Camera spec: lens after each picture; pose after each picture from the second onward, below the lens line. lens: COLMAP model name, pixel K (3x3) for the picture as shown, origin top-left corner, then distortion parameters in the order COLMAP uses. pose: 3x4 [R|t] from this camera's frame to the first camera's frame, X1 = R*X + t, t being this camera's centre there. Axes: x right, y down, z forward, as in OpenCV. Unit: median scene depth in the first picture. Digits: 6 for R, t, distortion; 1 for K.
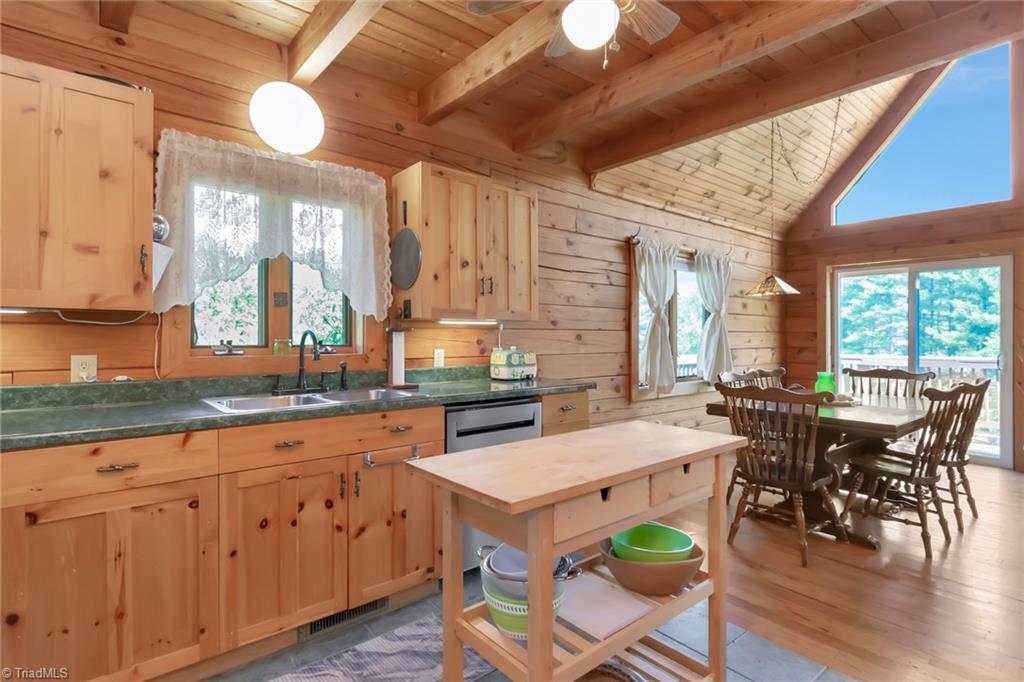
lens RADIAL K [[514.7, 0, 525.6], [0, 514.7, 338.1], [0, 0, 1]] dist [-0.001578, -0.000895]
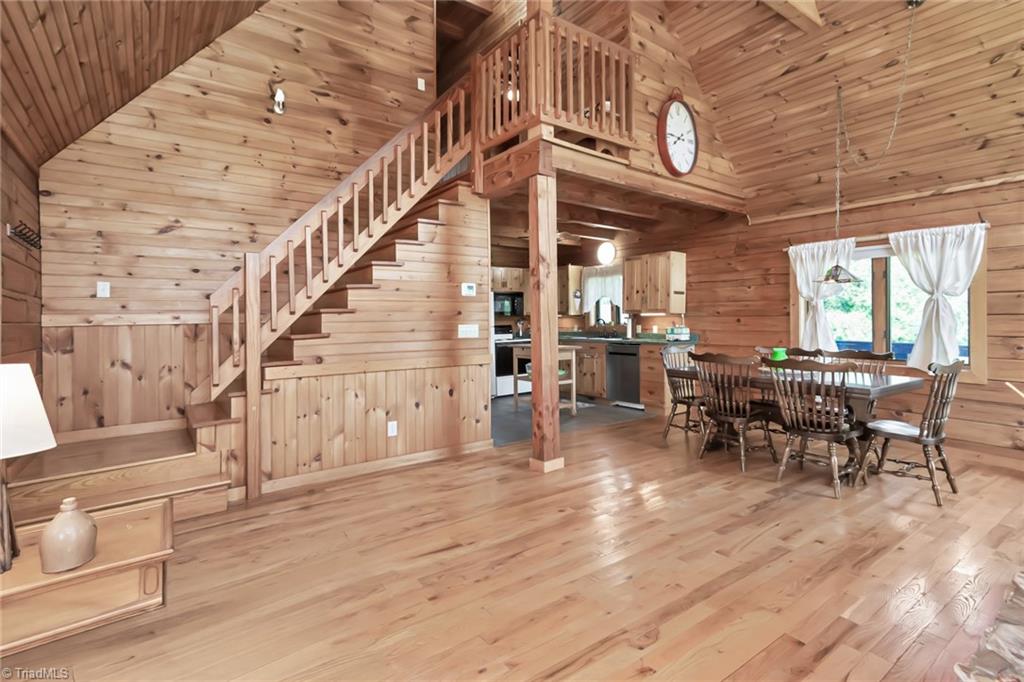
lens RADIAL K [[492.7, 0, 502.0], [0, 492.7, 320.2], [0, 0, 1]] dist [0.001410, 0.000020]
pose [[-0.094446, -0.000841, -0.995530, 2.147764], [0.000547, 0.999999, -0.000896, -0.002023], [0.995530, -0.000629, -0.094446, 0.509905]]
